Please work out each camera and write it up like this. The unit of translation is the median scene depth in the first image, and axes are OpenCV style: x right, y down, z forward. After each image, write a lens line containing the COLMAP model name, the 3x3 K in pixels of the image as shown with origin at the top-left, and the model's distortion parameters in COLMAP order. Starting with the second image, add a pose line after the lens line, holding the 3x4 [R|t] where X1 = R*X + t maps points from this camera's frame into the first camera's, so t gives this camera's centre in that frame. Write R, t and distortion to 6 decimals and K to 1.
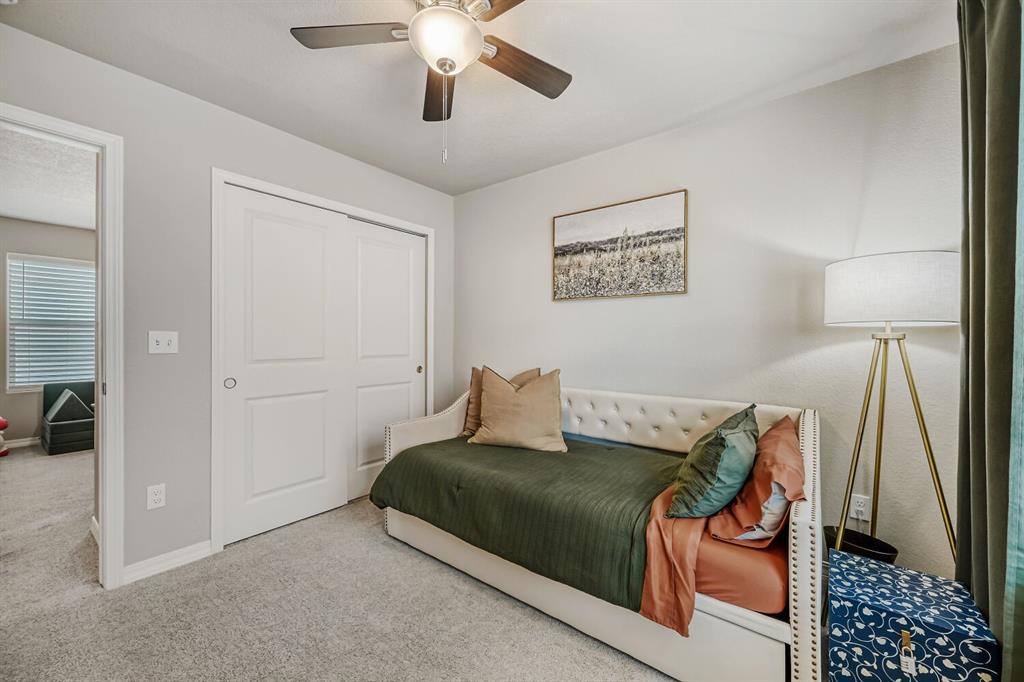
lens RADIAL K [[405.0, 0, 521.9], [0, 405.0, 341.7], [0, 0, 1]] dist [-0.000066, 0.000775]
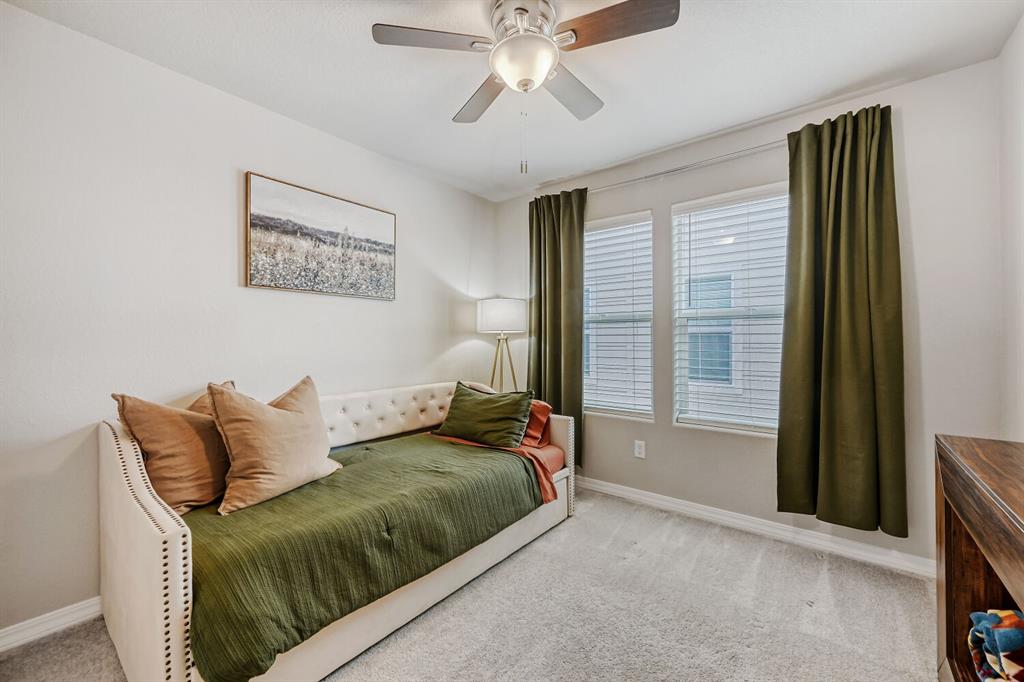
lens RADIAL K [[405.0, 0, 521.3], [0, 405.0, 337.1], [0, 0, 1]] dist [-0.000066, 0.000775]
pose [[0.003676, 0.001927, 0.999991, -0.733673], [0.004128, 0.999990, -0.001942, -0.007521], [-0.999985, 0.004136, 0.003668, 0.576089]]
